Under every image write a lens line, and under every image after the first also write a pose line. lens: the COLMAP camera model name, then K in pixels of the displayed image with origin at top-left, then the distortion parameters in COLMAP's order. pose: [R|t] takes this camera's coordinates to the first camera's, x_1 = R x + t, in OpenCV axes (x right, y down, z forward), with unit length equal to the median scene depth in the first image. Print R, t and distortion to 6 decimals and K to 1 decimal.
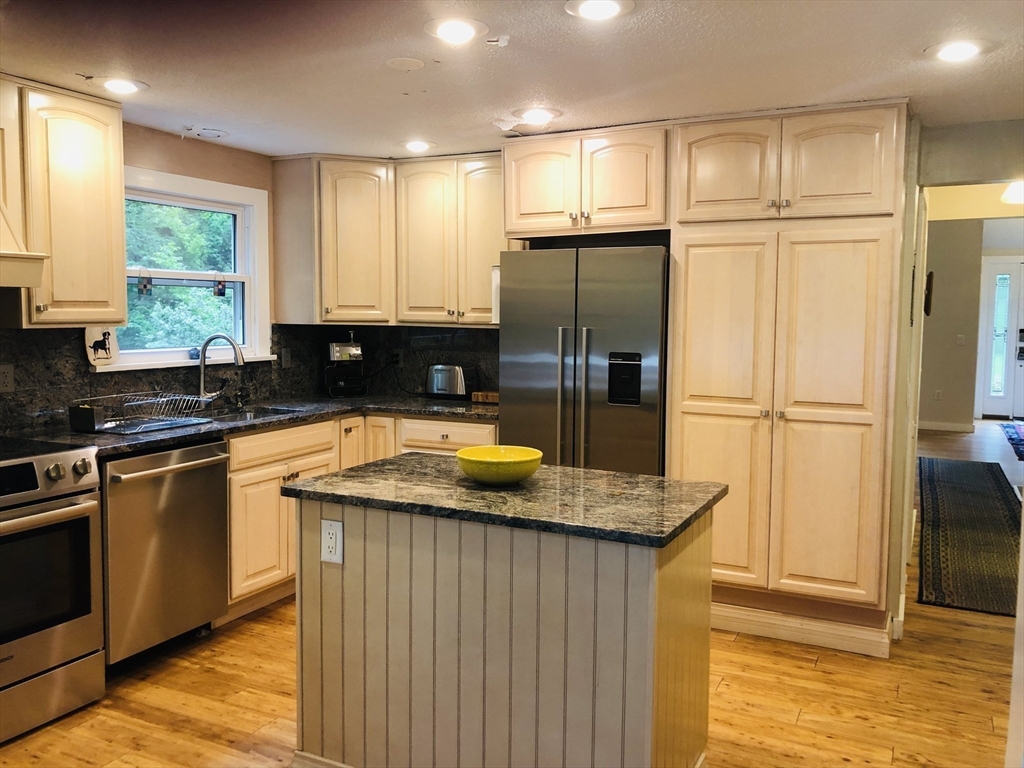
lens RADIAL K [[883.3, 0, 512.0], [0, 883.3, 384.0], [0, 0, 1]] dist [0.001112, -0.000059]
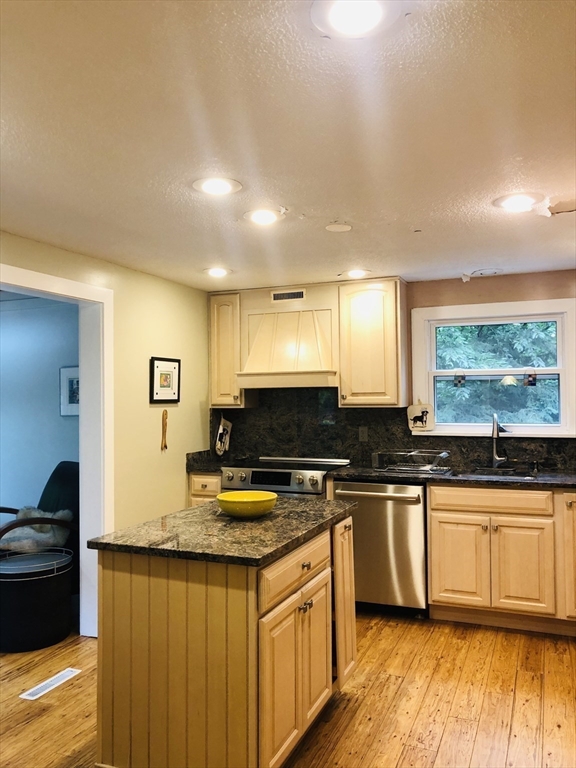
lens RADIAL K [[618.6, 0, 288.0], [0, 618.6, 384.0], [0, 0, 1]] dist [-0.009559, -0.002782]
pose [[0.042142, -0.029239, -0.998684, 0.678485], [-0.077354, 0.996476, -0.032438, -0.052571], [0.996113, 0.078619, 0.039732, 0.711055]]
